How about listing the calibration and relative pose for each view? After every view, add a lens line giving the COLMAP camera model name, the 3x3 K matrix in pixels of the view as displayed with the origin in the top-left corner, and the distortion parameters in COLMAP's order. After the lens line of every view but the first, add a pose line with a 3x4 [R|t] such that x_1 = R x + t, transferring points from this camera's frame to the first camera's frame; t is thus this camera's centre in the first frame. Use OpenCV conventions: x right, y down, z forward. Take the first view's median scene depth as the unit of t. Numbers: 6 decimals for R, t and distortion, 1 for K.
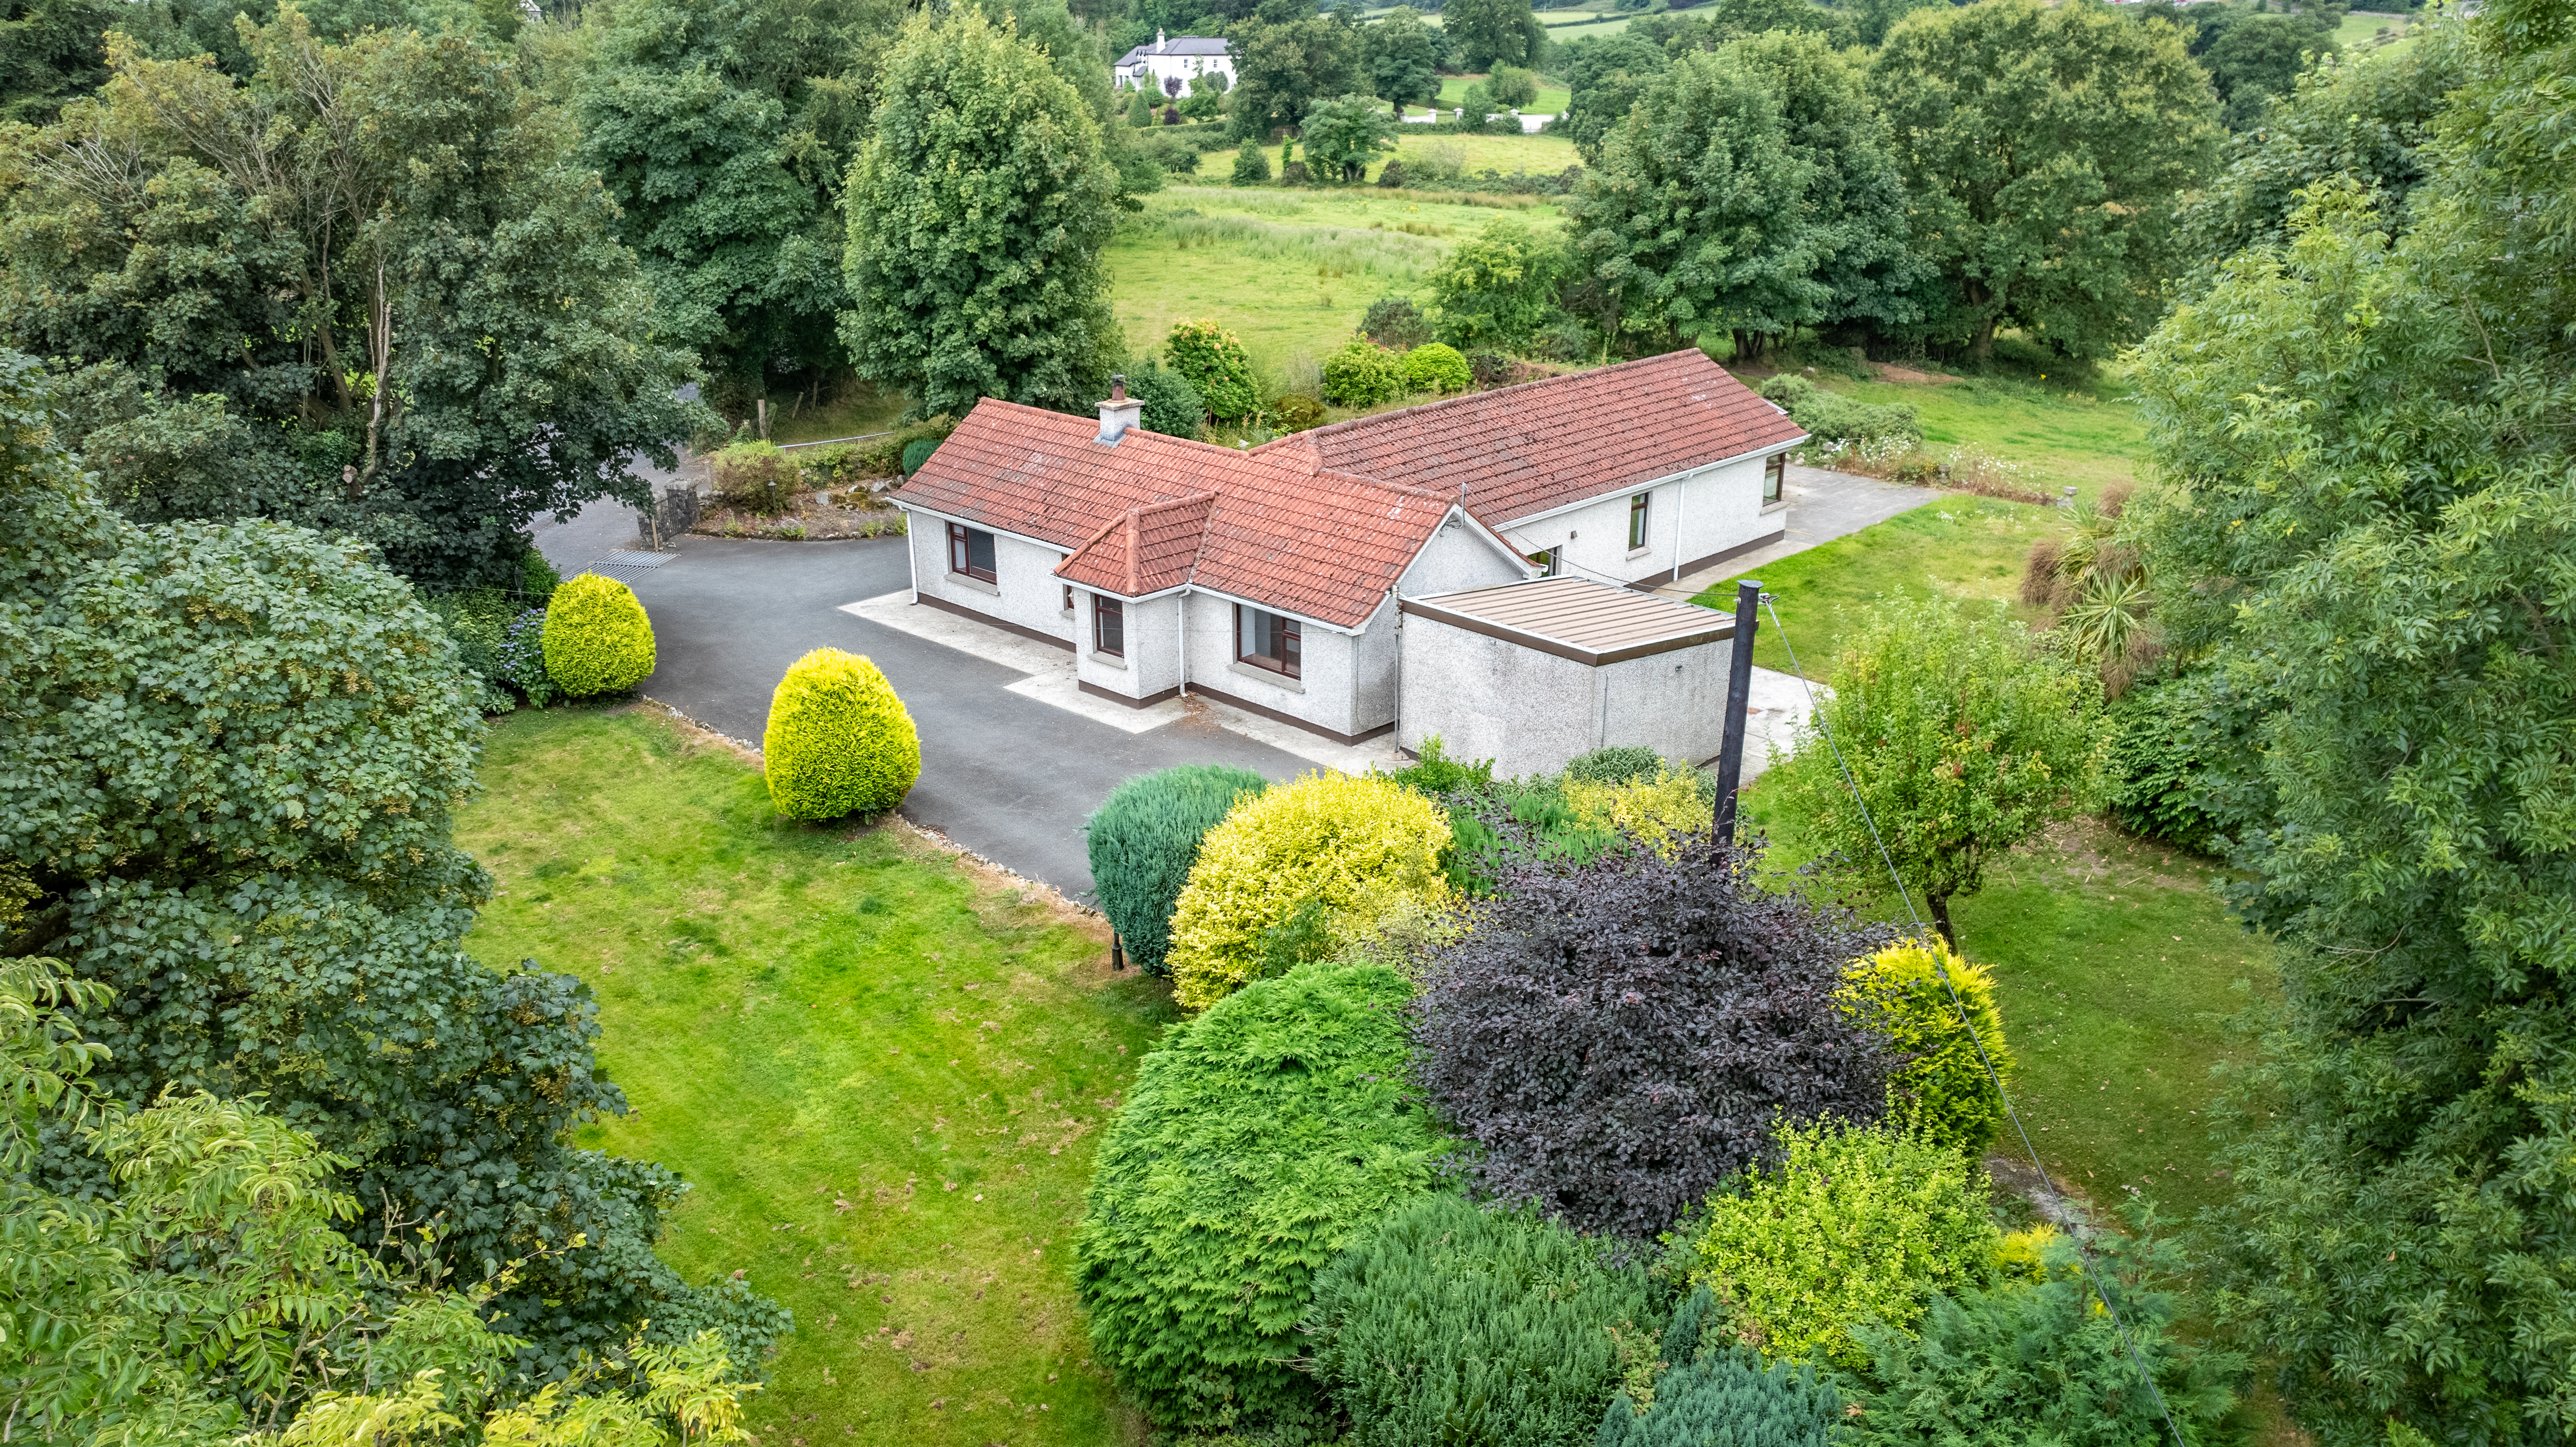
lens RADIAL K [[1814.7, 0, 1288.0], [0, 1814.7, 723.5], [0, 0, 1]] dist [-0.025649, -0.000531]
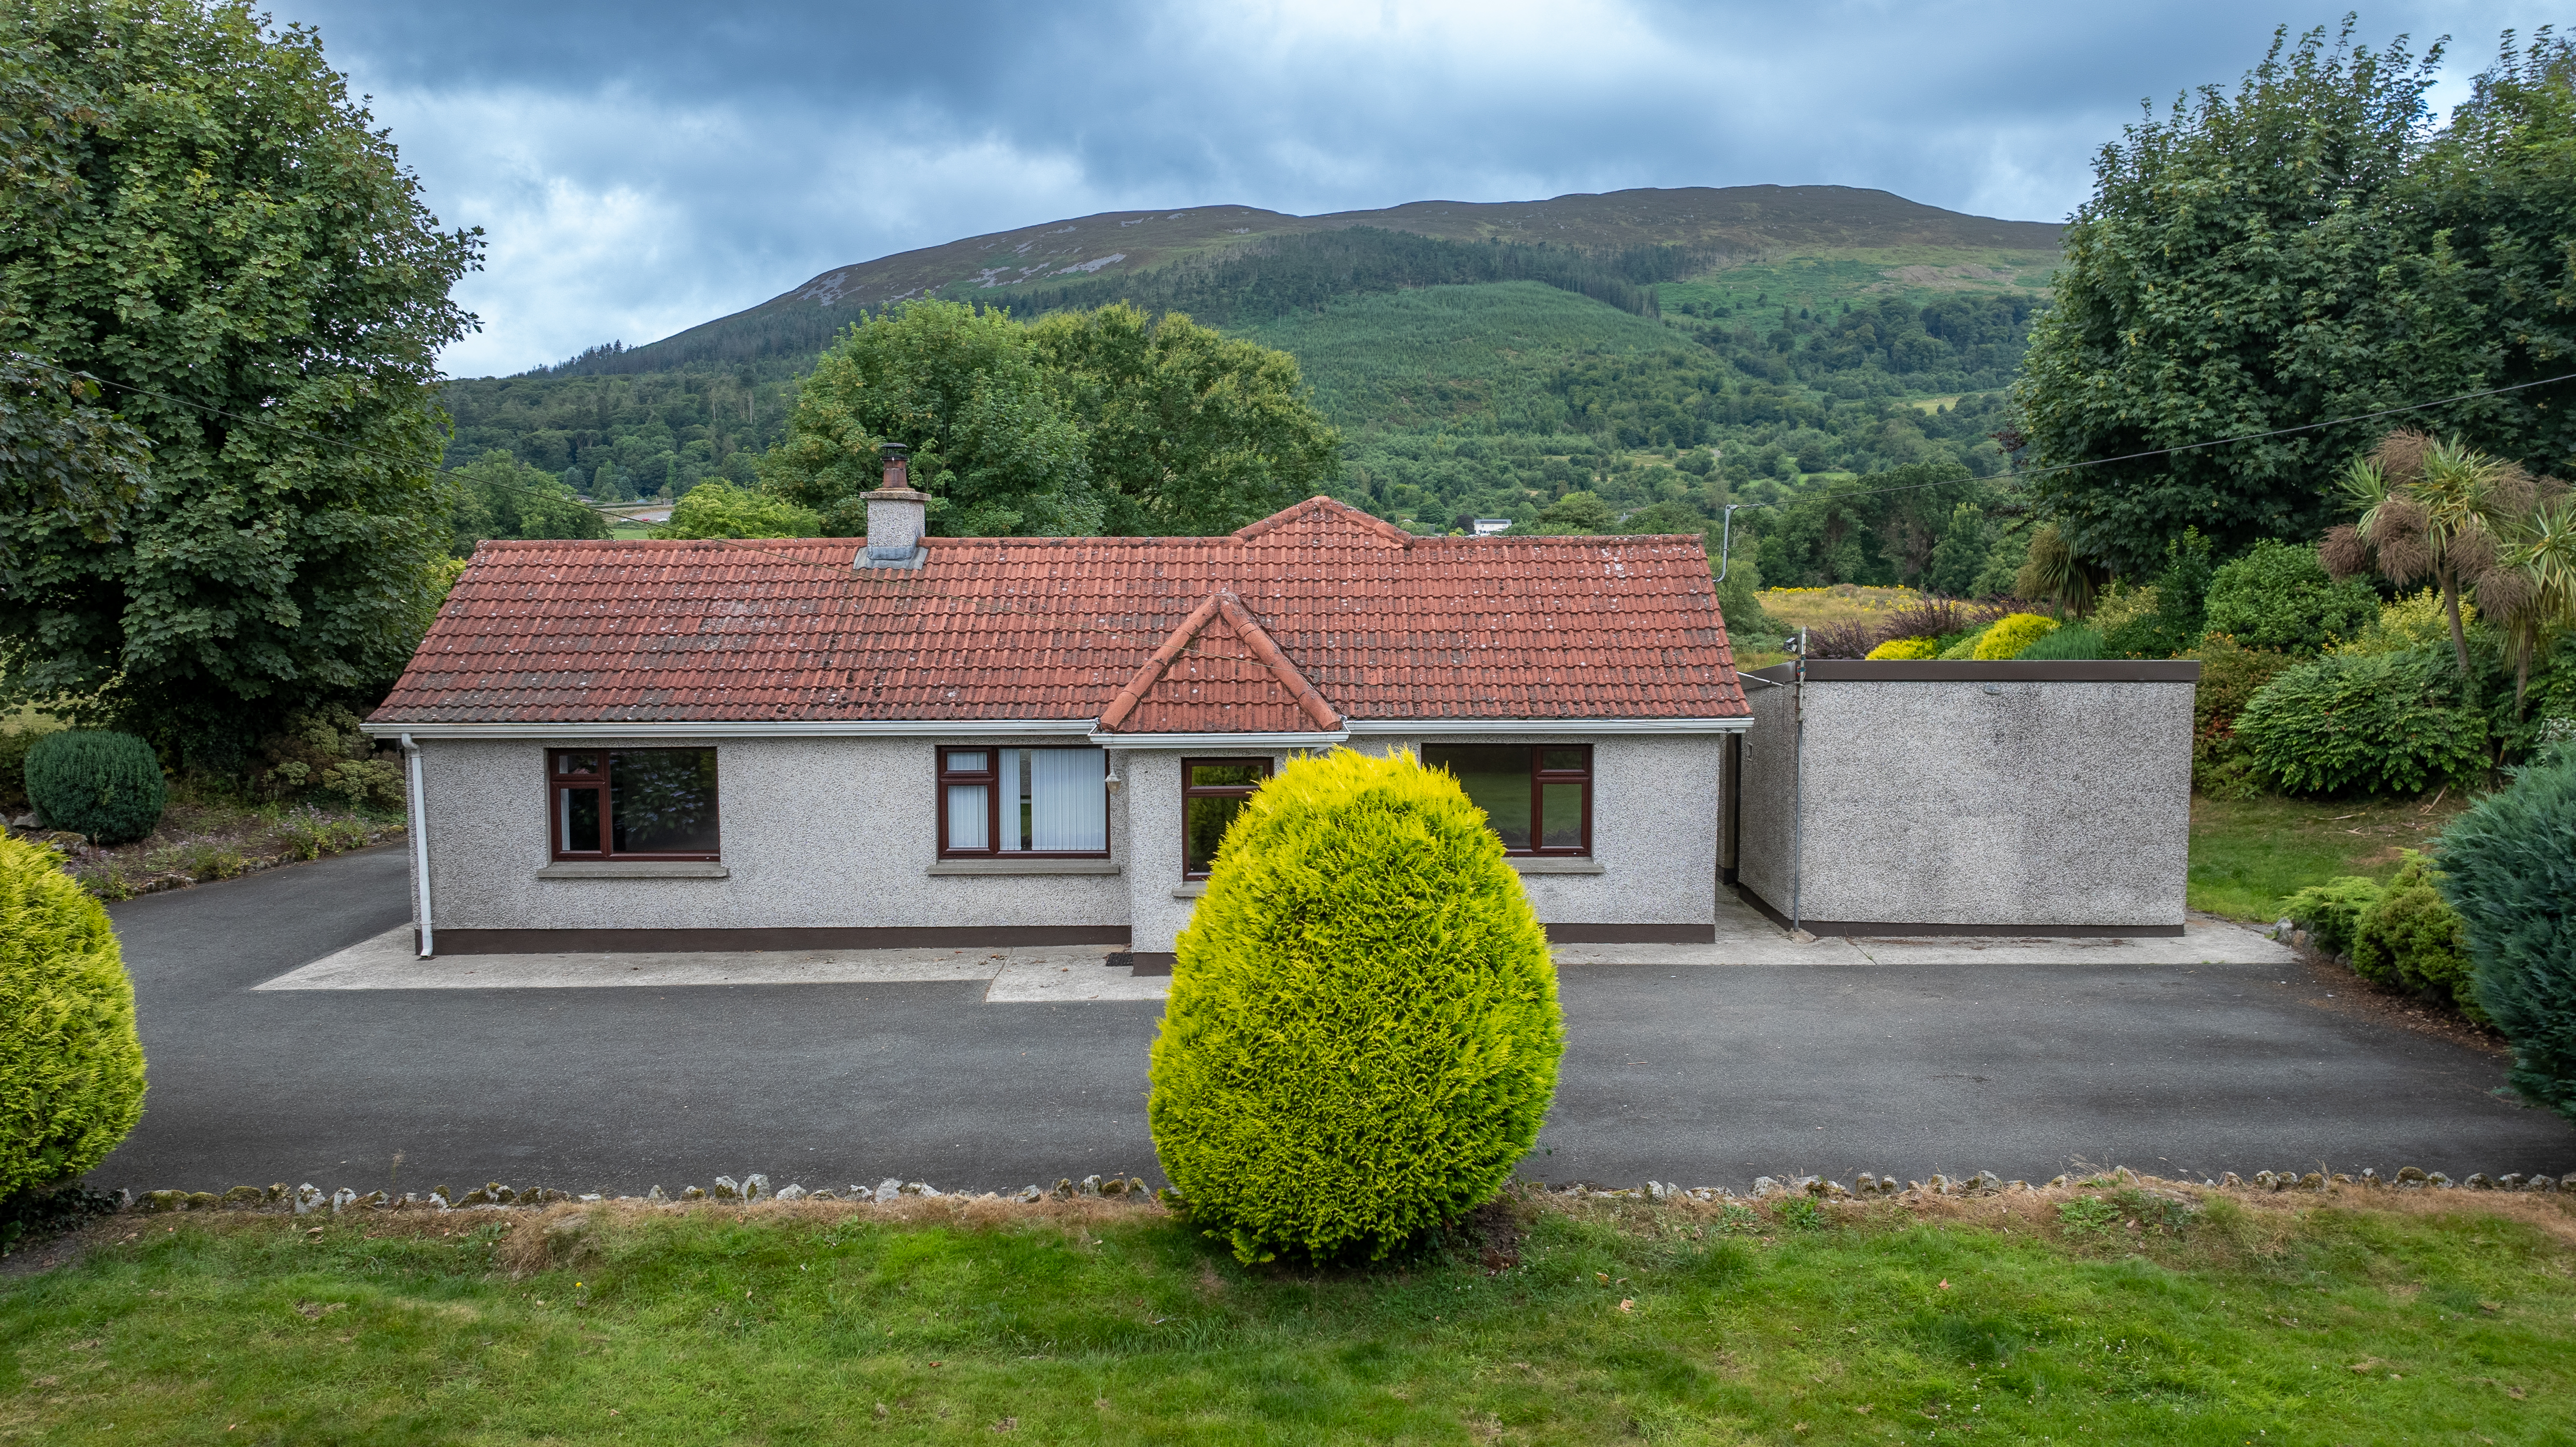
lens RADIAL K [[1814.7, 0, 1288.0], [0, 1814.7, 723.5], [0, 0, 1]] dist [-0.025649, -0.000531]
pose [[0.726447, -0.069115, 0.683738, -0.373764], [0.247068, 0.954674, -0.165998, 0.007233], [-0.641274, 0.289518, 0.710596, 0.547592]]
